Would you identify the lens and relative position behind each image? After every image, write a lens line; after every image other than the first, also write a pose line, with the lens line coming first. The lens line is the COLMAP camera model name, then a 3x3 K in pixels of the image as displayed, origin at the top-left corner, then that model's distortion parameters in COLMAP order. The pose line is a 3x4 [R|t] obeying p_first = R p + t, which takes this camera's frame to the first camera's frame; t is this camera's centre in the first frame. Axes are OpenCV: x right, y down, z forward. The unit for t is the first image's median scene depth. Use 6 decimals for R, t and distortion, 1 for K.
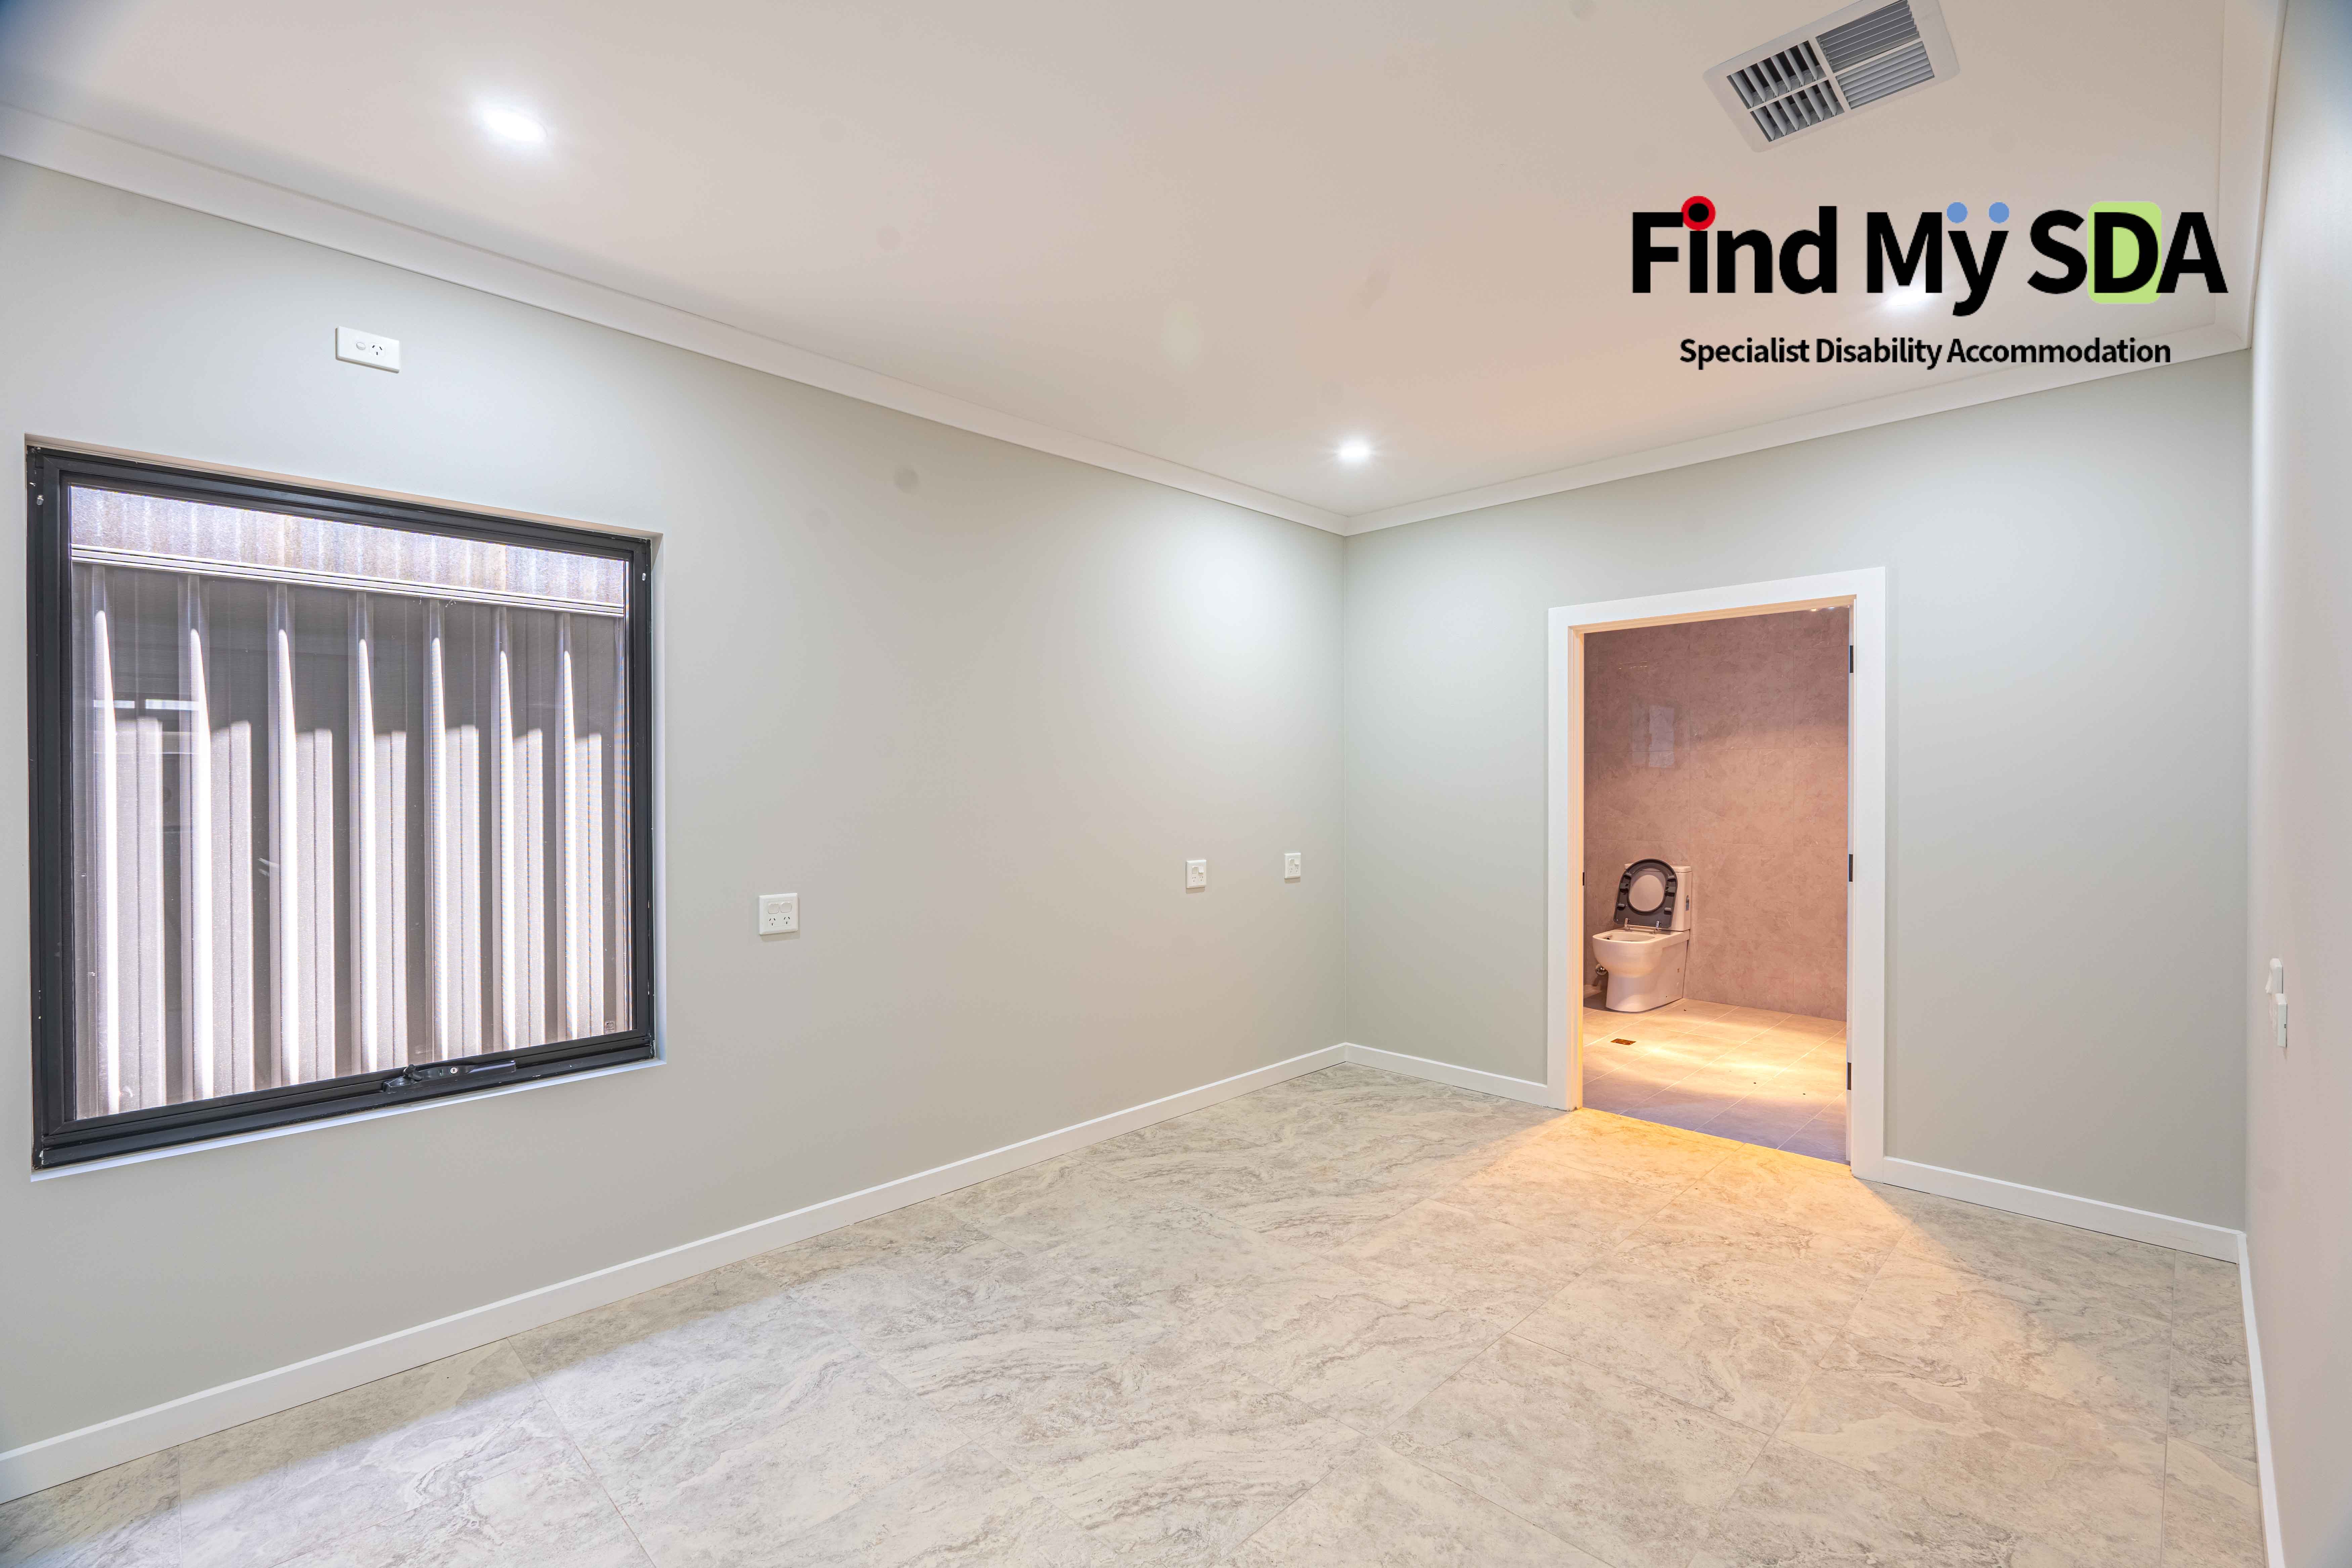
lens RADIAL K [[1039.7, 0, 1176.0], [0, 1039.7, 784.0], [0, 0, 1]] dist [0.001887, 0.000423]
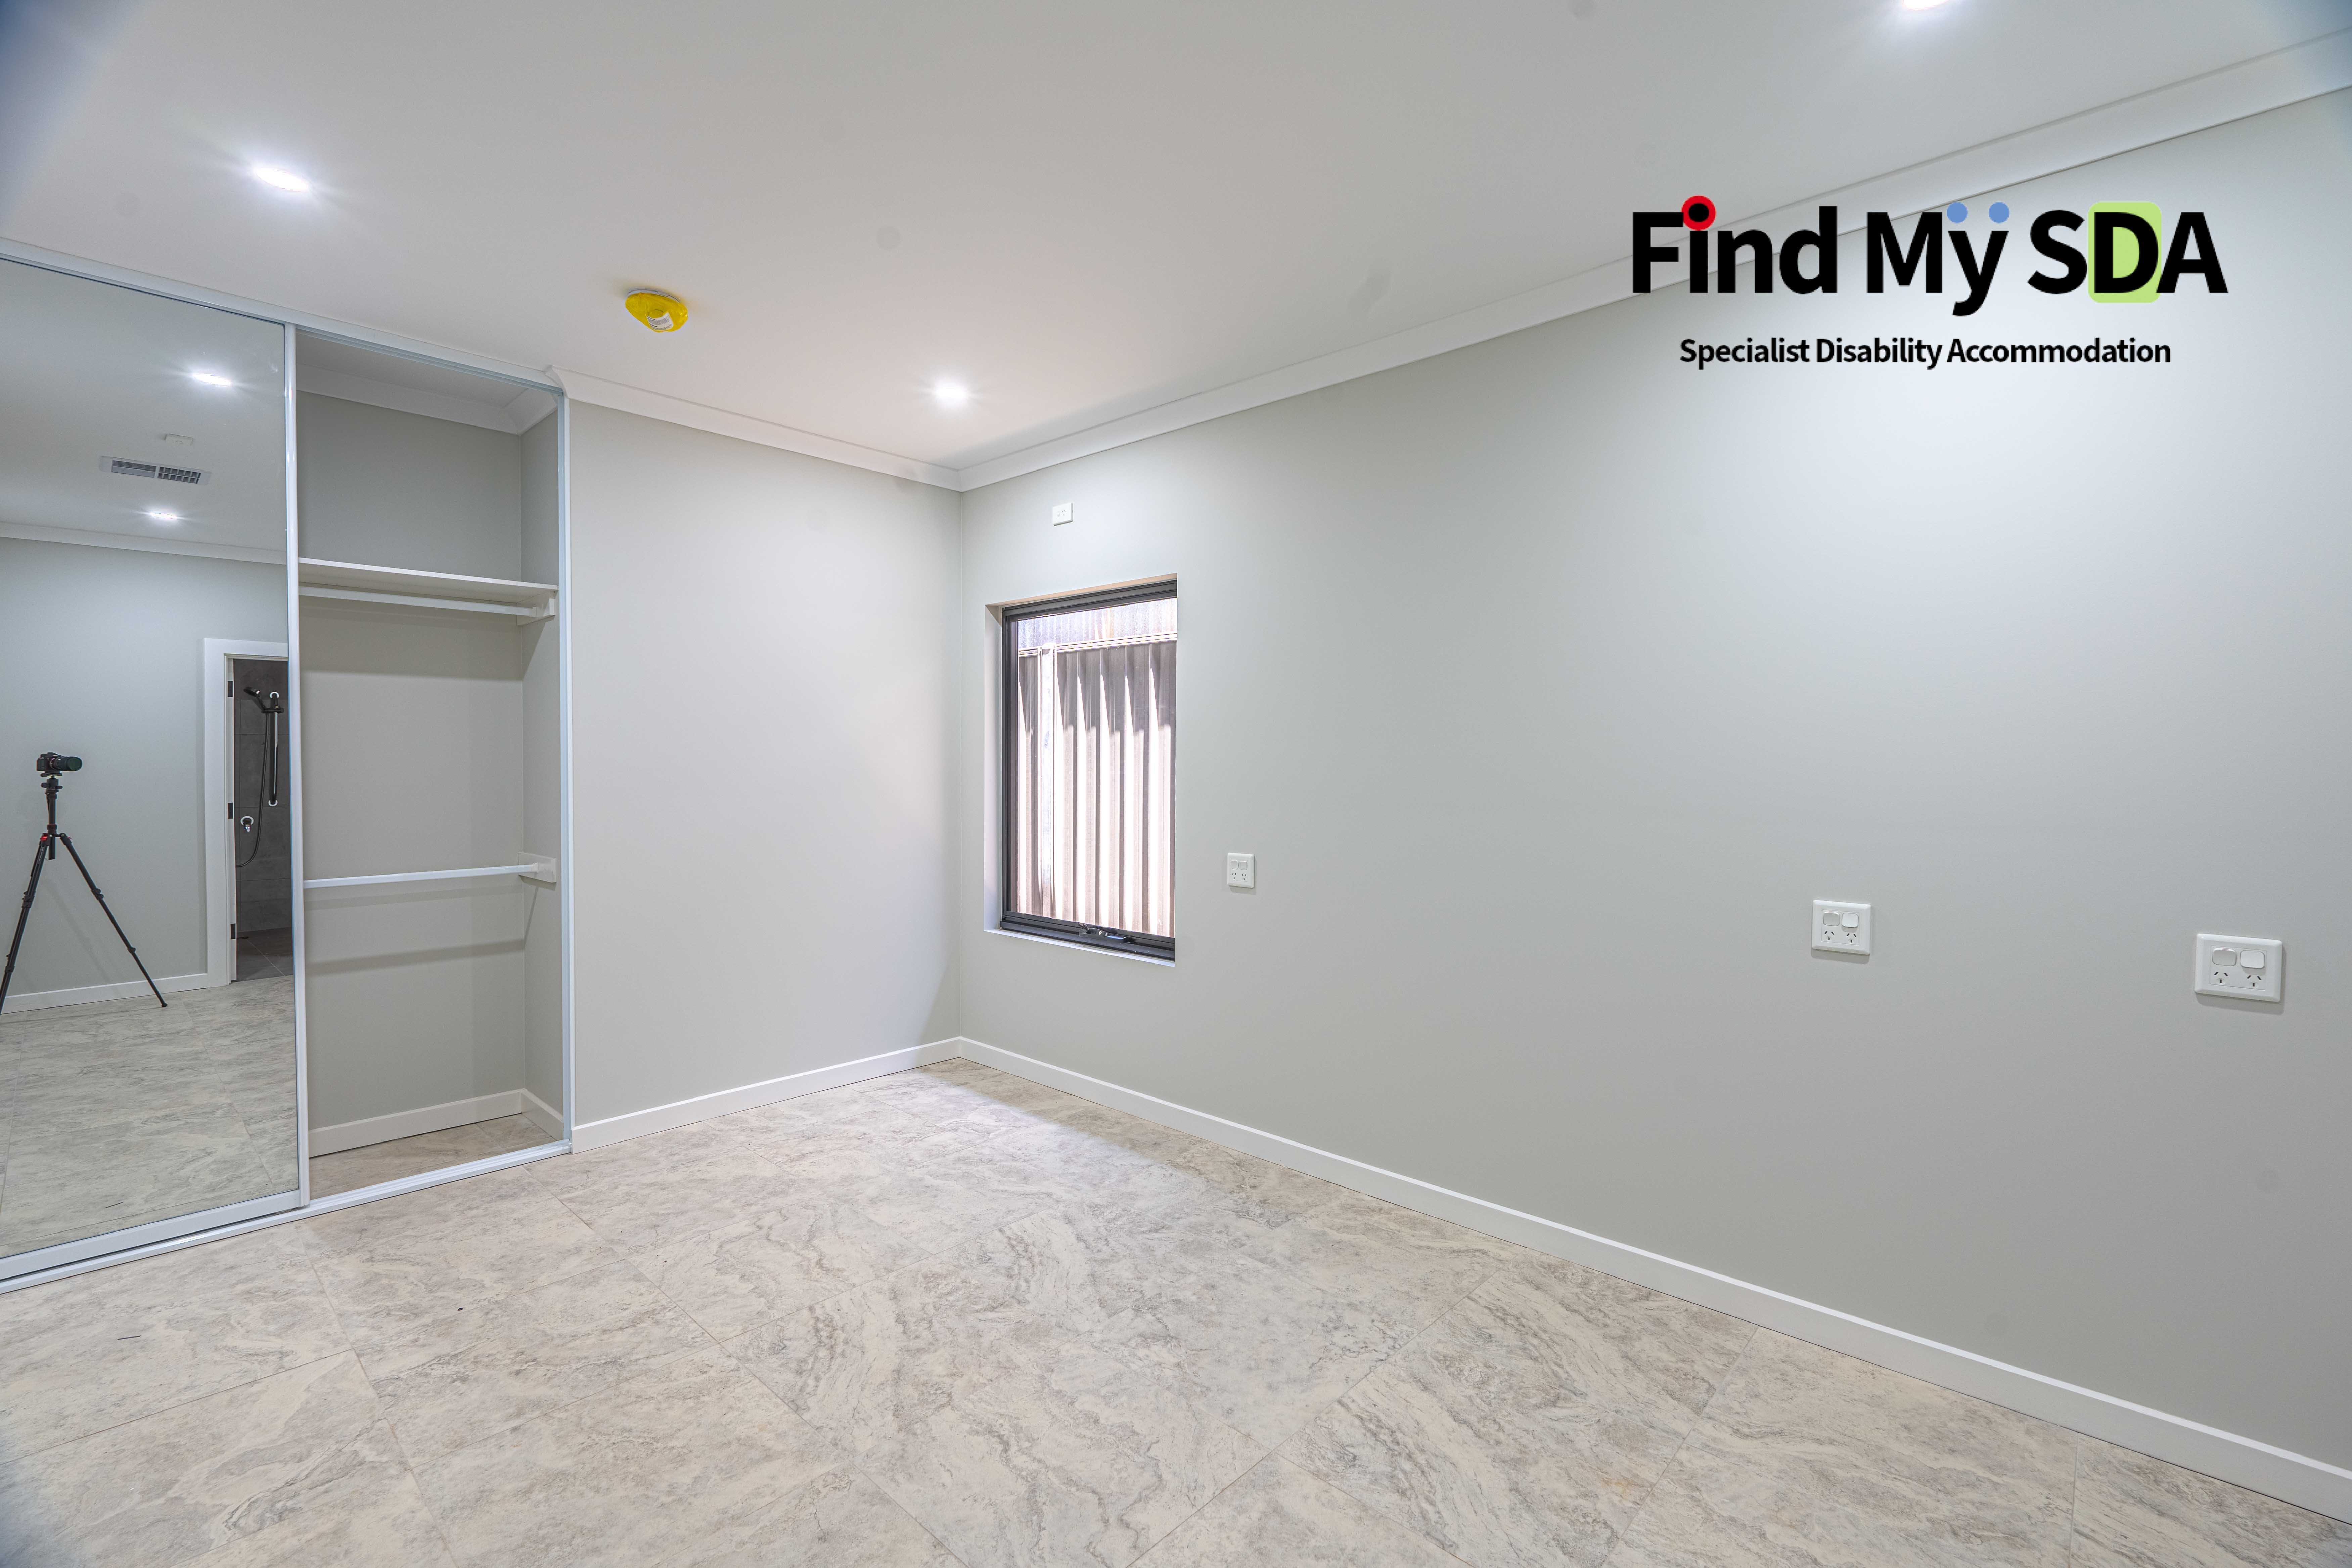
lens RADIAL K [[1029.7, 0, 1176.8], [0, 1029.7, 786.8], [0, 0, 1]] dist [-0.001395, 0.000252]
pose [[0.031307, 0.027390, -0.999134, 0.863935], [-0.004395, 0.999619, 0.027265, -0.001325], [0.999500, 0.003538, 0.031415, 0.987238]]
